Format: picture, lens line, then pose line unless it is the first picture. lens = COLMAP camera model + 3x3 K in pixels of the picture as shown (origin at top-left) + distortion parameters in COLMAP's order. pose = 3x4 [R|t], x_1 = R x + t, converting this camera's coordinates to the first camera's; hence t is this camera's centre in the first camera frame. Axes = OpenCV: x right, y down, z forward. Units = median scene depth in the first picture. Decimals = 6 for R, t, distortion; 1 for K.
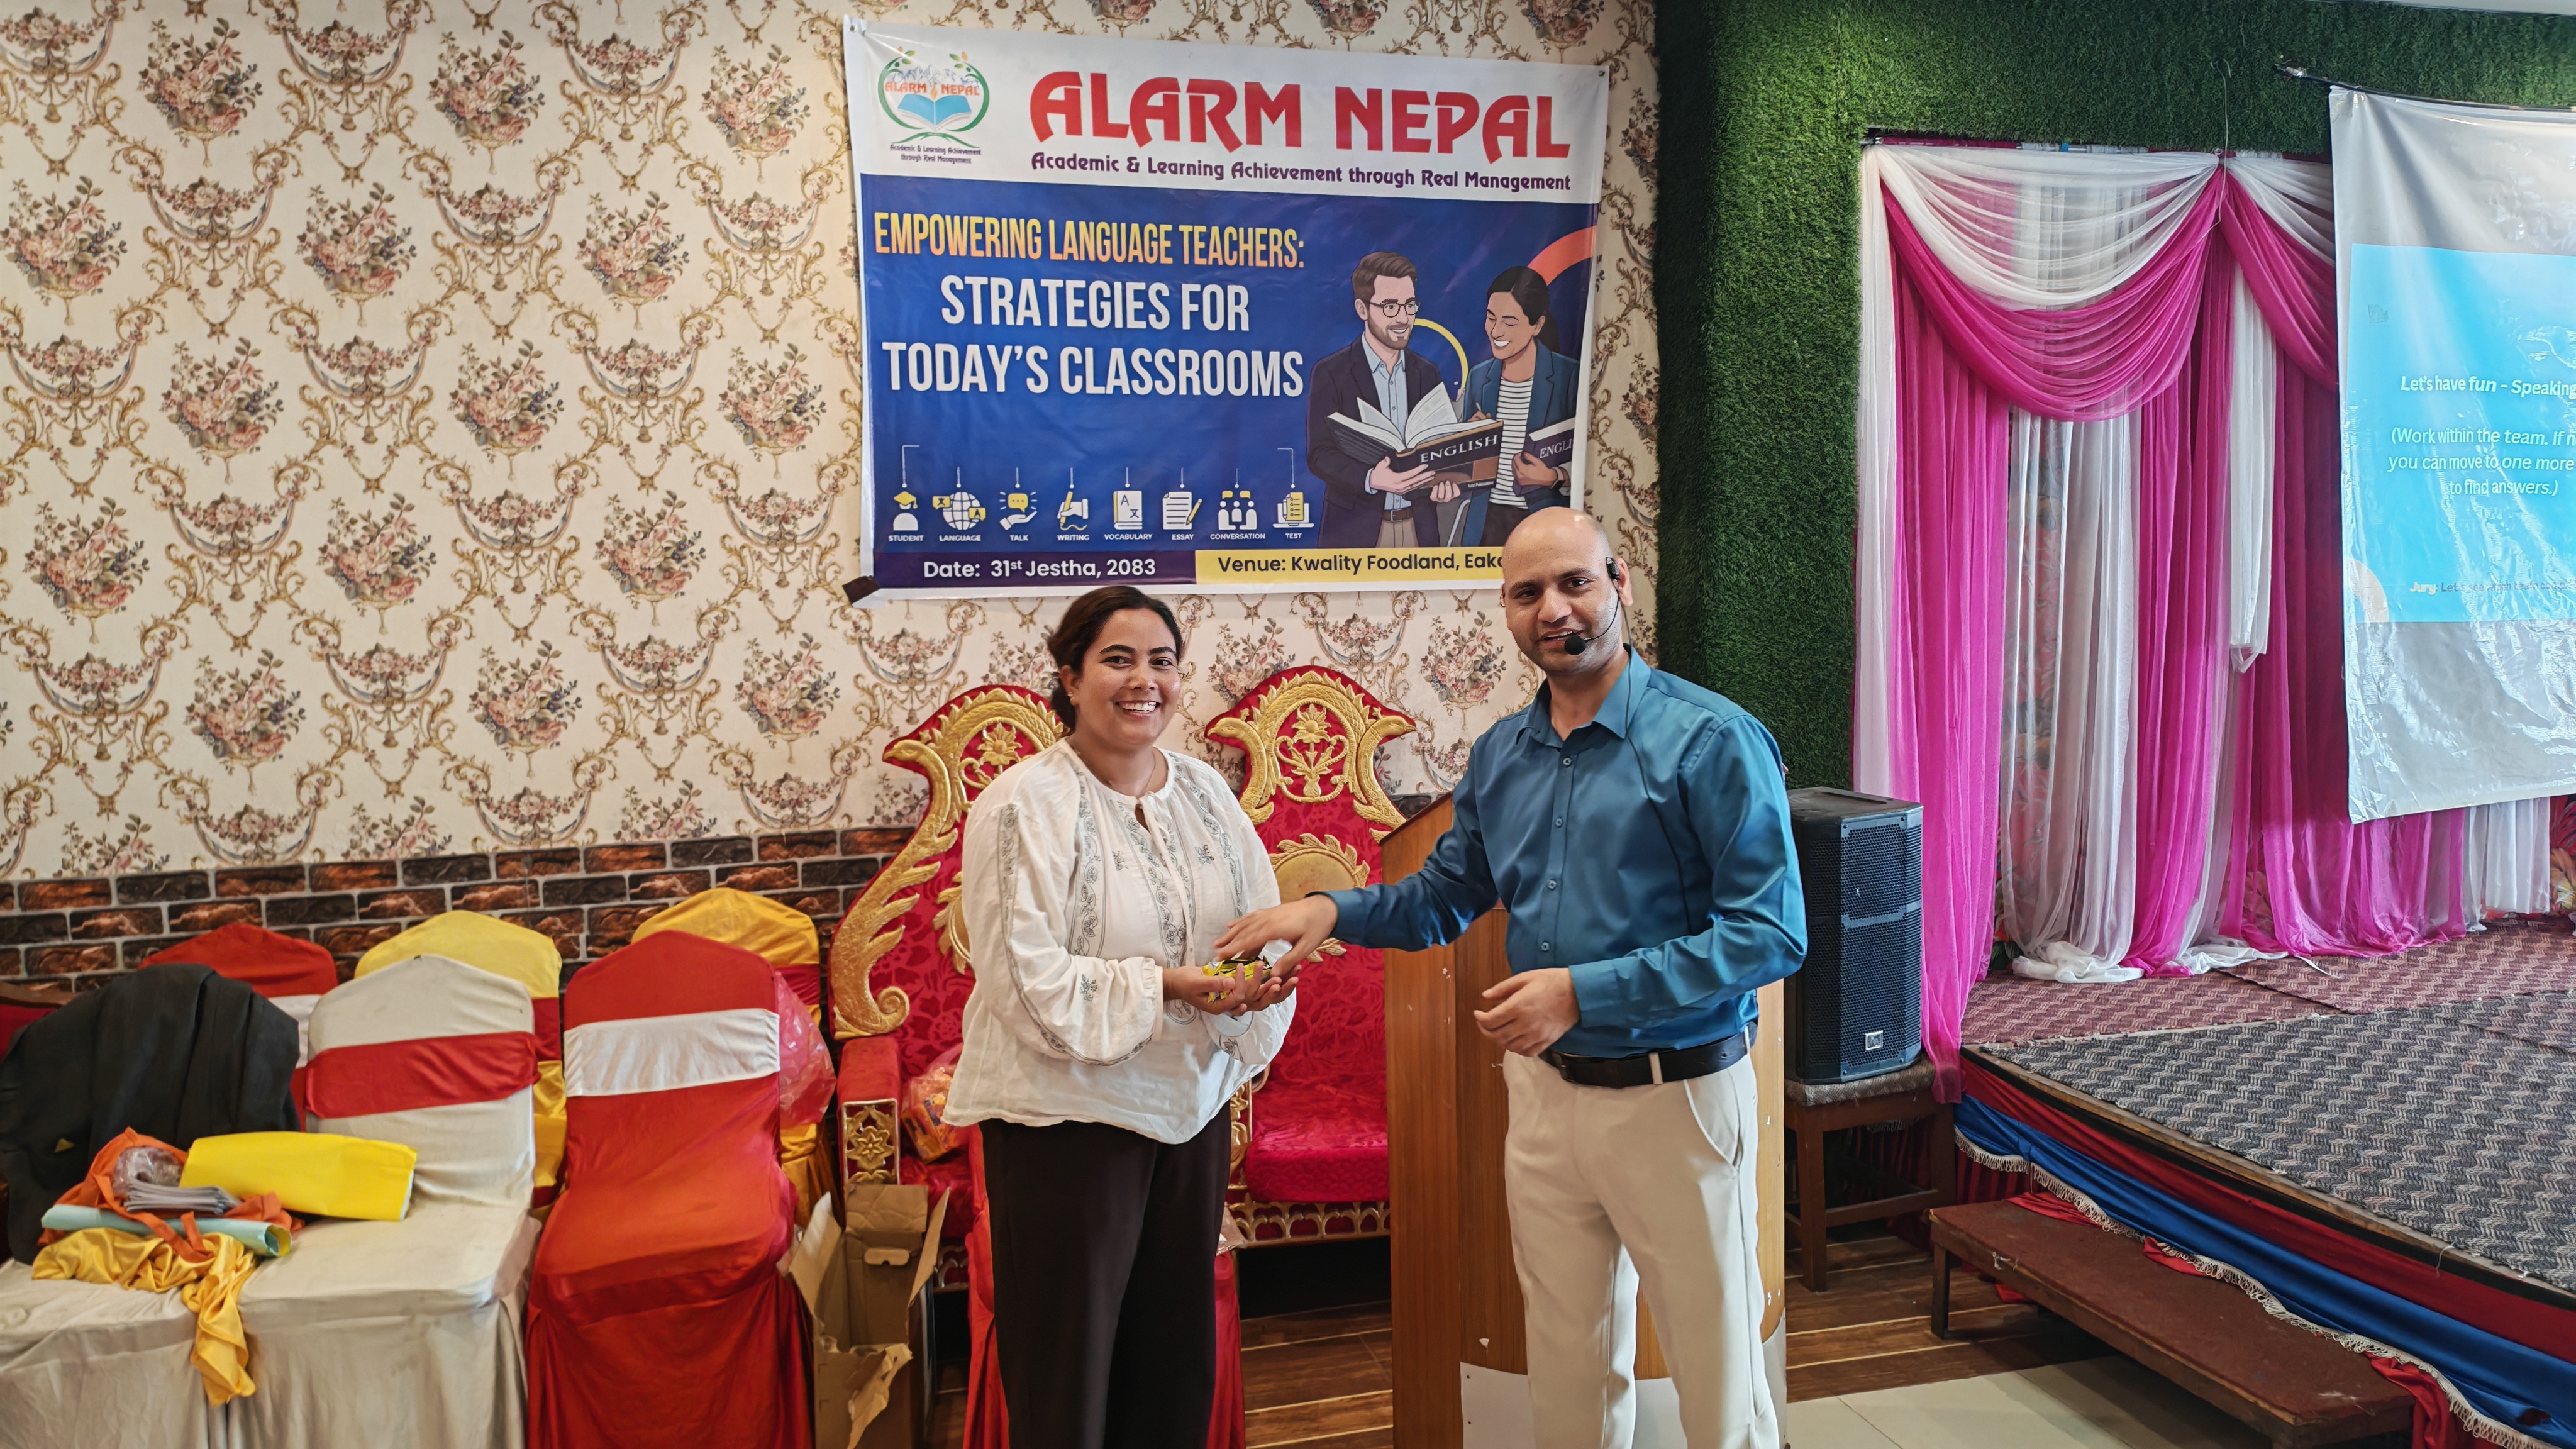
lens RADIAL K [[1757.0, 0, 1250.9], [0, 1757.0, 723.3], [0, 0, 1]] dist [0.071939, -0.093563]
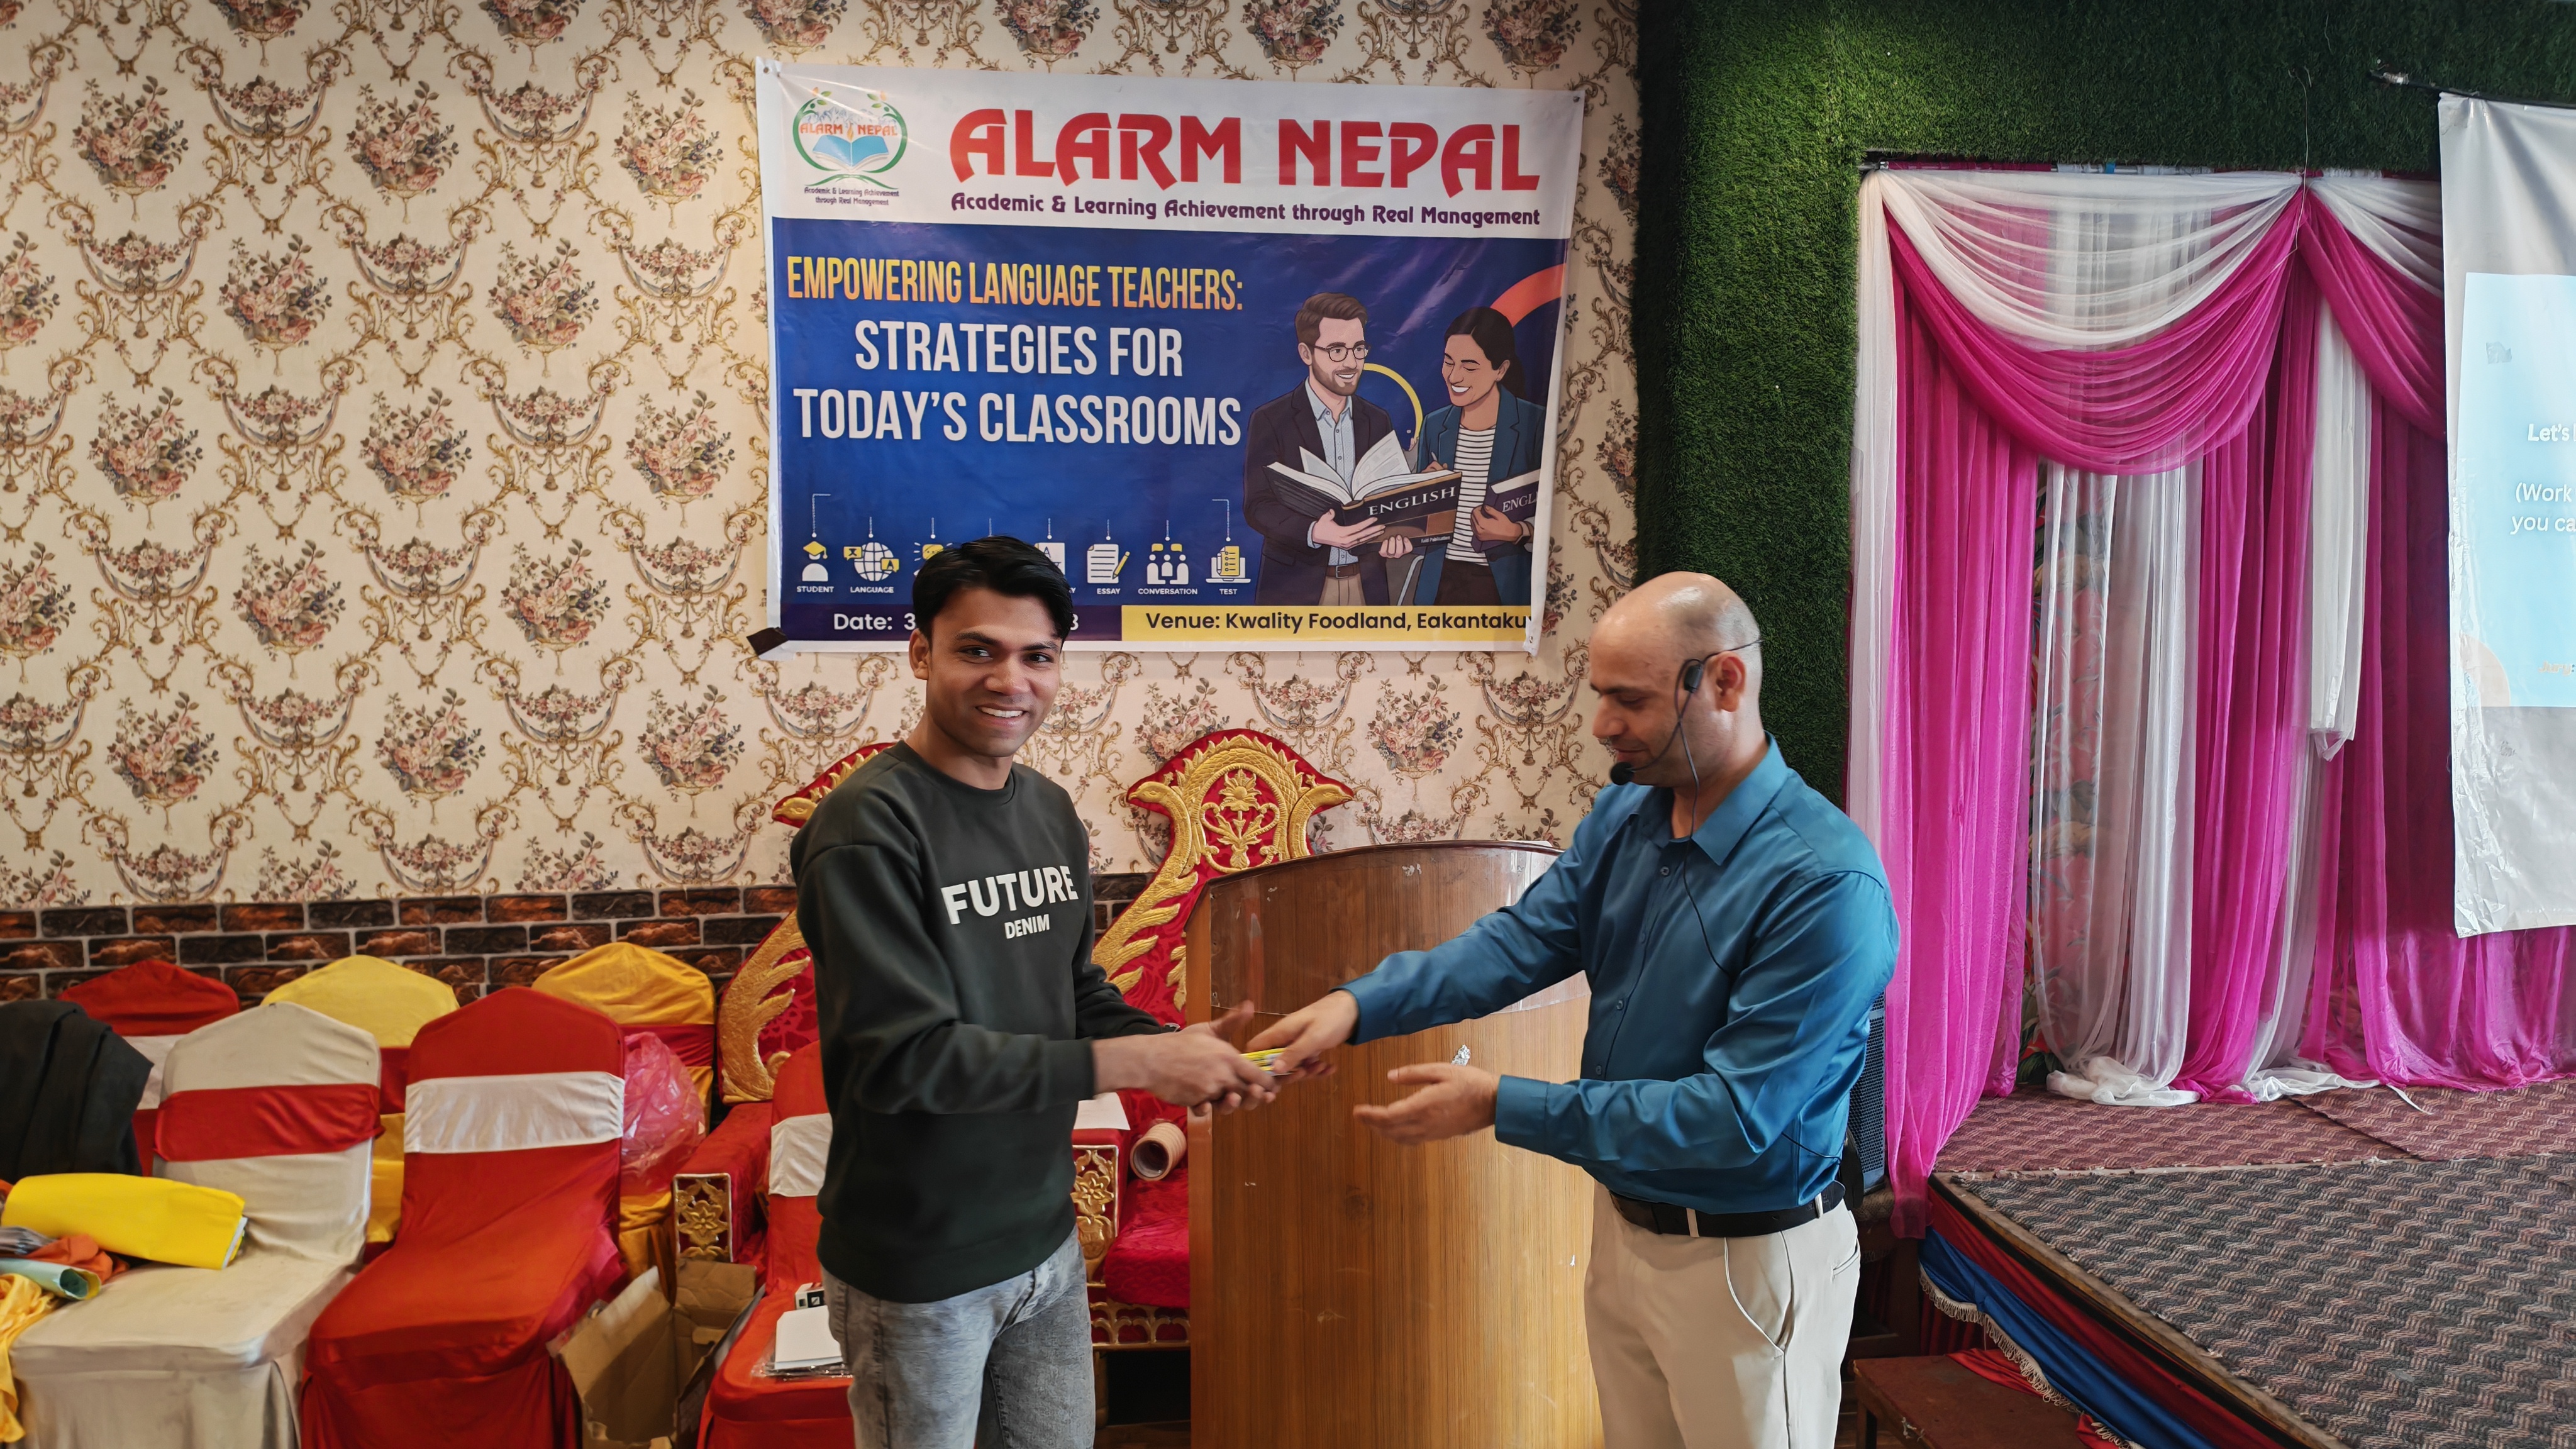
lens RADIAL K [[1757.0, 0, 1280.8], [0, 1757.0, 741.5], [0, 0, 1]] dist [0.071939, -0.093563]
pose [[0.990646, 0.024346, -0.134270, 0.186612], [-0.026081, 0.999597, -0.011173, -0.016424], [0.133944, 0.014570, 0.990882, 0.067820]]
